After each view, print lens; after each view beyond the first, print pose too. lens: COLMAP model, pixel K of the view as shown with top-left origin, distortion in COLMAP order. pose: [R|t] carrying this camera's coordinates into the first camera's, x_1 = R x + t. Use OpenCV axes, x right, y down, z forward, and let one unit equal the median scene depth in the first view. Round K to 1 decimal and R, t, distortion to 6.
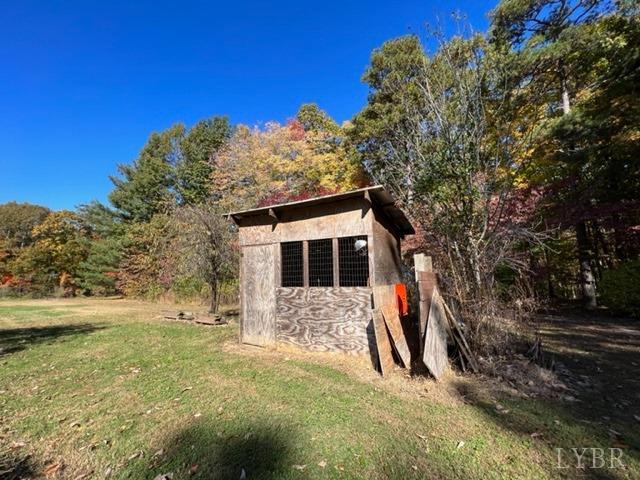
lens RADIAL K [[255.9, 0, 317.9], [0, 255.9, 240.6], [0, 0, 1]] dist [0.000288, 0.000418]
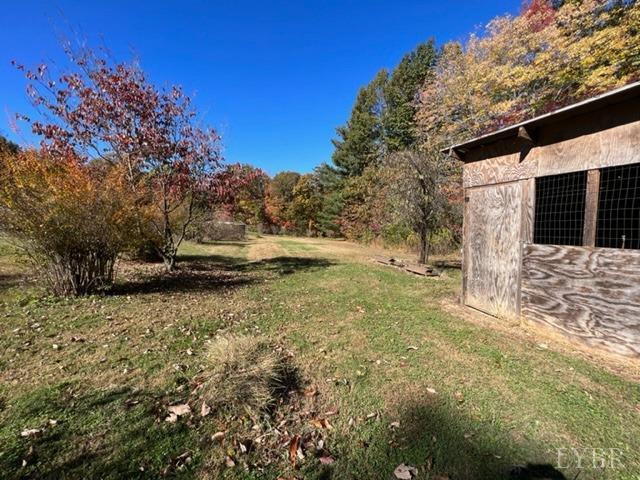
lens RADIAL K [[255.9, 0, 319.8], [0, 255.9, 239.0], [0, 0, 1]] dist [0.000288, 0.000418]
pose [[0.737559, 0.063168, -0.672322, -0.069204], [0.067687, 0.983686, 0.166676, 0.010438], [0.671882, -0.168441, 0.721250, 0.078632]]
